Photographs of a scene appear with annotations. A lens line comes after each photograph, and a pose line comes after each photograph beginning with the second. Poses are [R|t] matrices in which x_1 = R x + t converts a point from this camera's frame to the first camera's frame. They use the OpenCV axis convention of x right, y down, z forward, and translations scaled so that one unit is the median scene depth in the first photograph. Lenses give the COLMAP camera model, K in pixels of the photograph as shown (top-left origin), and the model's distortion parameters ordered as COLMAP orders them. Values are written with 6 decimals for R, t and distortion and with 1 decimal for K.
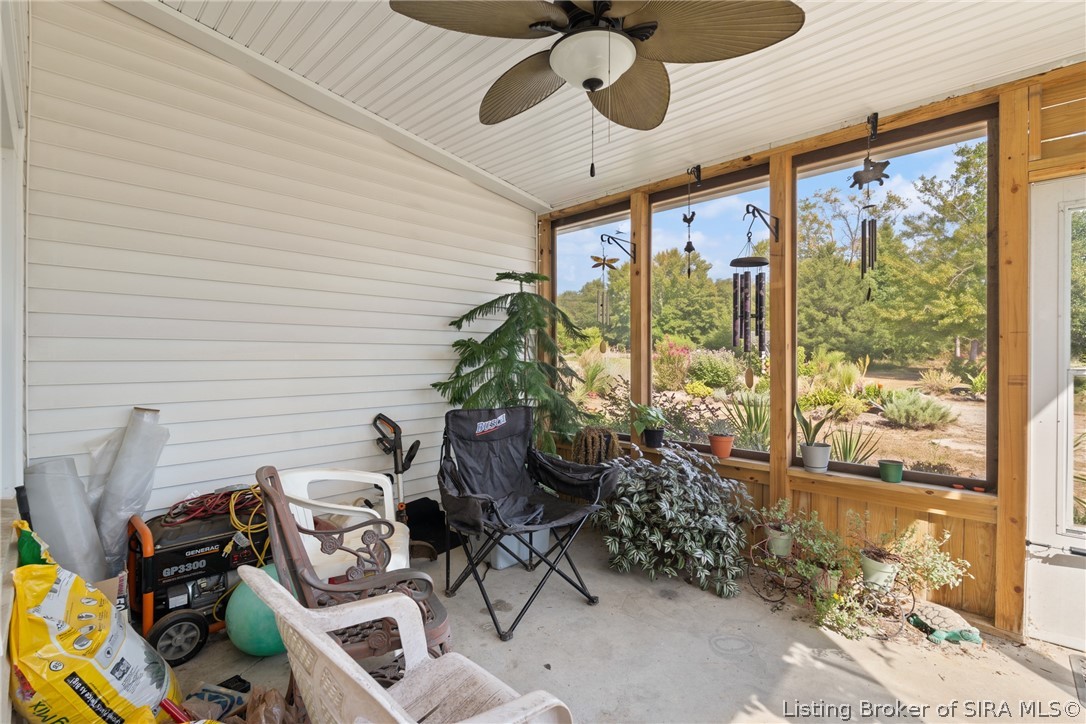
lens RADIAL K [[488.0, 0, 545.3], [0, 488.0, 360.7], [0, 0, 1]] dist [-0.004965, 0.000650]
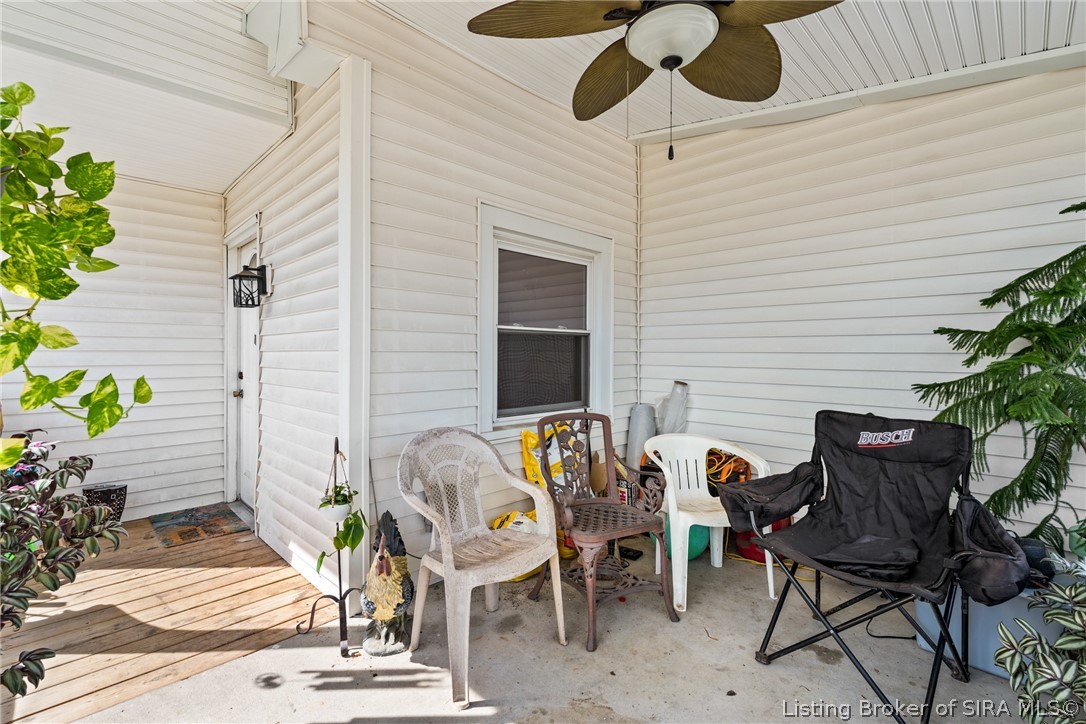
lens RADIAL K [[488.0, 0, 545.0], [0, 488.0, 357.4], [0, 0, 1]] dist [-0.004965, 0.000650]
pose [[-0.029782, 0.011527, -0.999490, 0.669729], [-0.007745, 0.999901, 0.011763, 0.000243], [0.999526, 0.008091, -0.029689, 0.501116]]
